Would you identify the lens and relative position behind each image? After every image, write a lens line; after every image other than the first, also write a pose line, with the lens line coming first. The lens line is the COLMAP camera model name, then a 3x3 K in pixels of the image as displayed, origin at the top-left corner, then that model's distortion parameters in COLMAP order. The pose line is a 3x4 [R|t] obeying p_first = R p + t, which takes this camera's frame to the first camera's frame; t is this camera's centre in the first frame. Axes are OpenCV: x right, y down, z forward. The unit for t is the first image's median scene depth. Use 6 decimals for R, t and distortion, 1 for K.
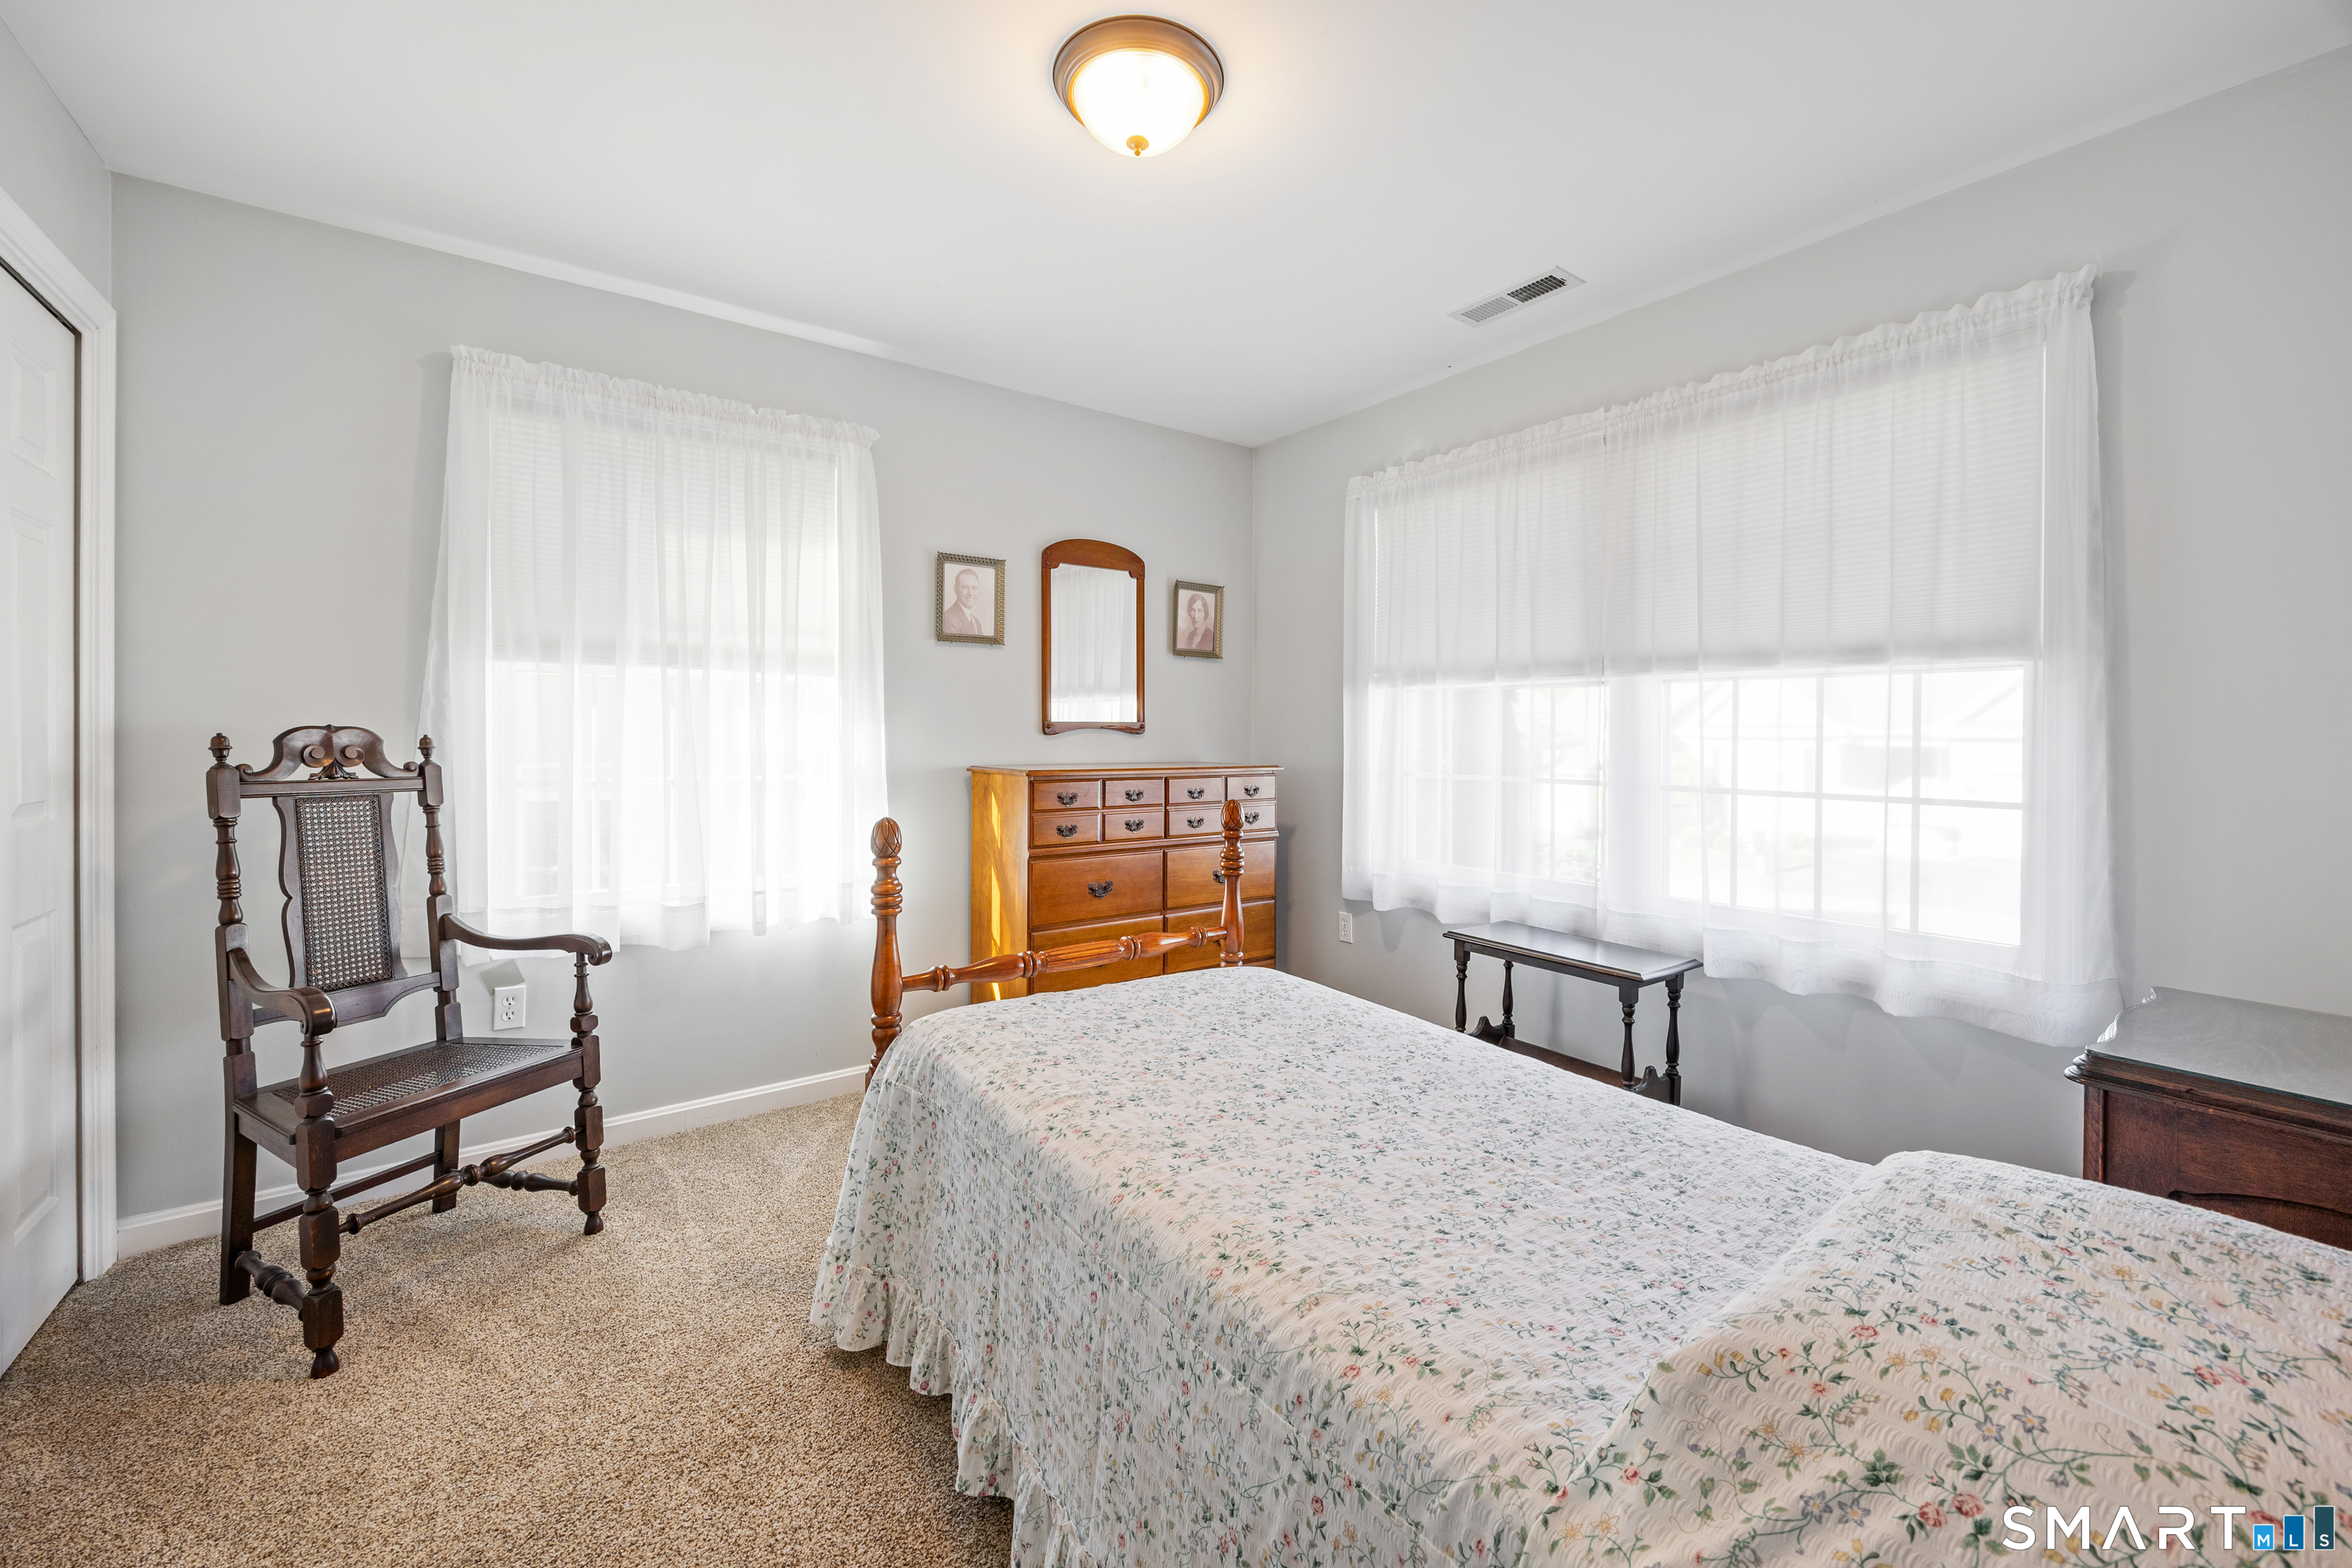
lens RADIAL K [[909.8, 0, 1180.5], [0, 909.8, 743.2], [0, 0, 1]] dist [0.001149, -0.000025]
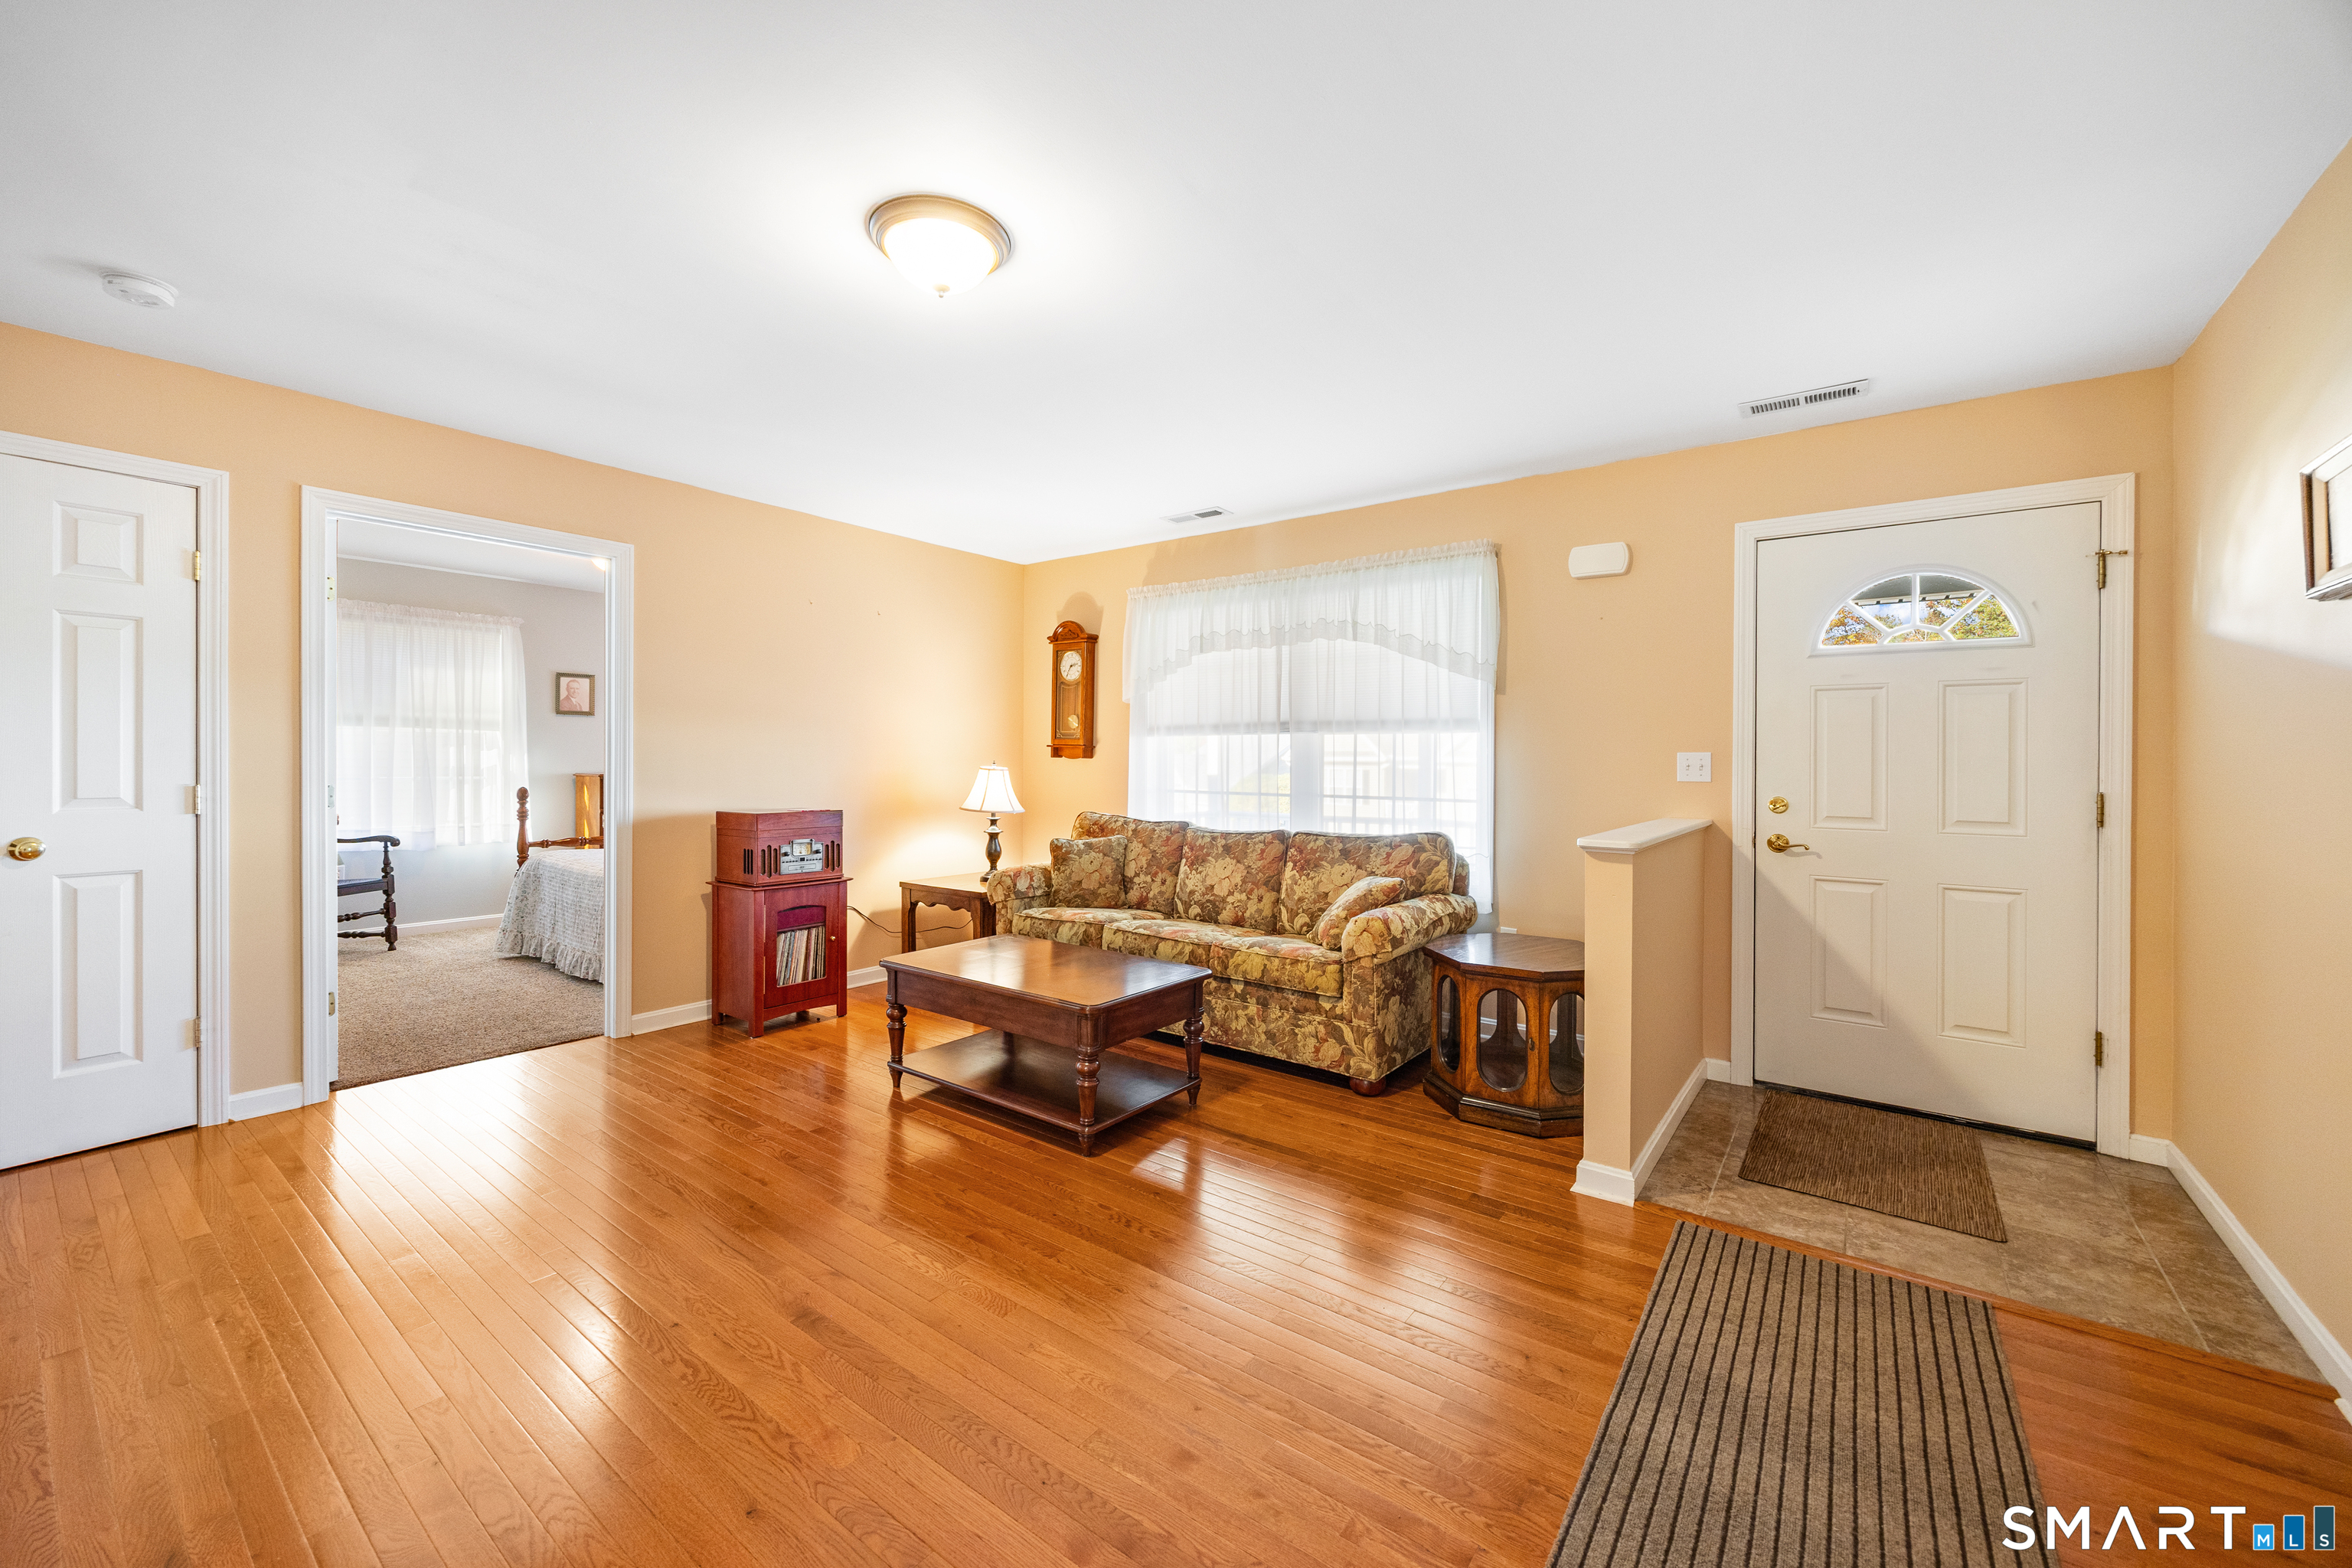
lens RADIAL K [[909.8, 0, 1171.7], [0, 909.8, 775.4], [0, 0, 1]] dist [0.001149, -0.000025]
pose [[0.961972, 0.000470, 0.273147, 0.629126], [-0.001456, 0.999993, 0.003408, 0.024959], [-0.273144, -0.003676, 0.961966, -1.692882]]
